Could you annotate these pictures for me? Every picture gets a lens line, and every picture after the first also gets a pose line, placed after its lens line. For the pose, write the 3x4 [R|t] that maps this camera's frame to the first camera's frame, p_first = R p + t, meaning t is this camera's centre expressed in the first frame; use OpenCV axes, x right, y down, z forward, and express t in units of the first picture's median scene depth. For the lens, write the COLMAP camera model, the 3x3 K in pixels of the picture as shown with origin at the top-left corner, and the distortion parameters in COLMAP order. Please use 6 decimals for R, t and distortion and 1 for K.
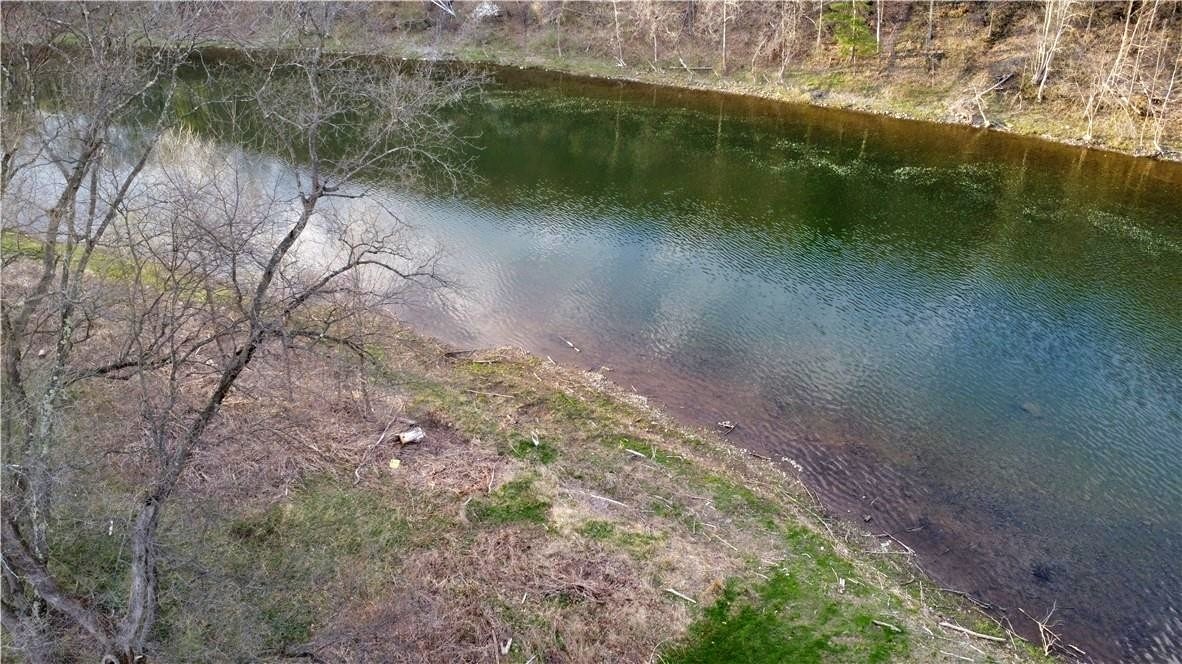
lens RADIAL K [[859.0, 0, 586.8], [0, 859.0, 331.2], [0, 0, 1]] dist [-0.039275, 0.000859]
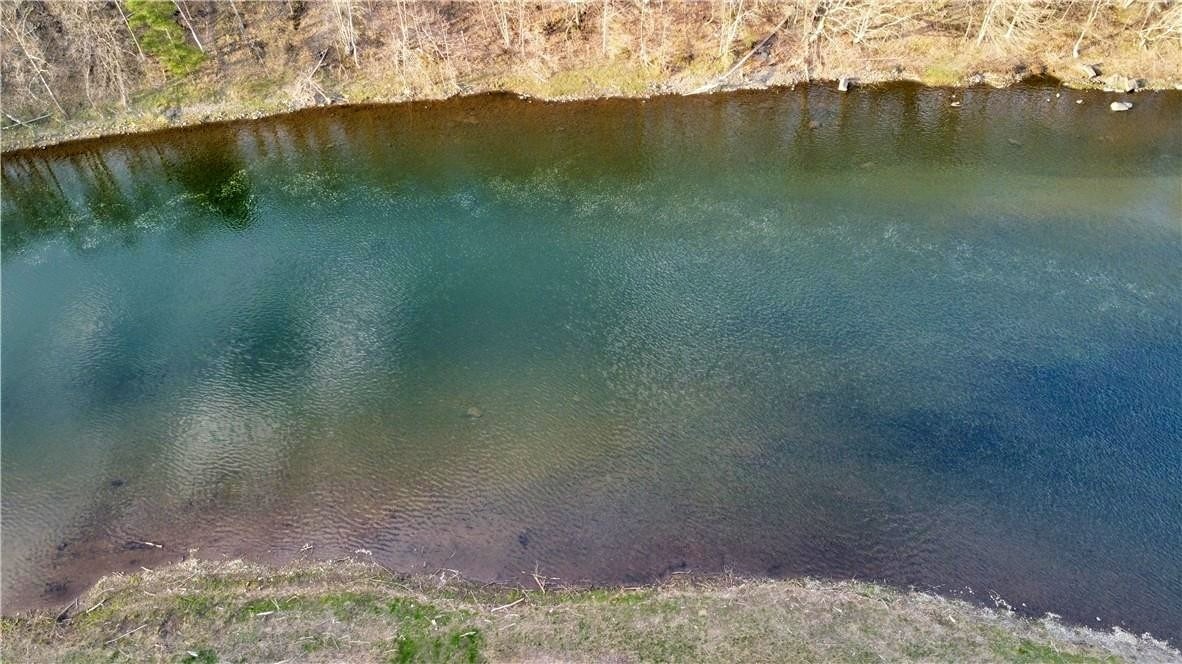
lens RADIAL K [[859.0, 0, 590.0], [0, 859.0, 326.2], [0, 0, 1]] dist [-0.039275, 0.000859]
pose [[0.714976, -0.513645, 0.474318, 0.010248], [0.346577, 0.849585, 0.397604, -0.342998], [-0.607201, -0.119890, 0.785451, -0.194352]]
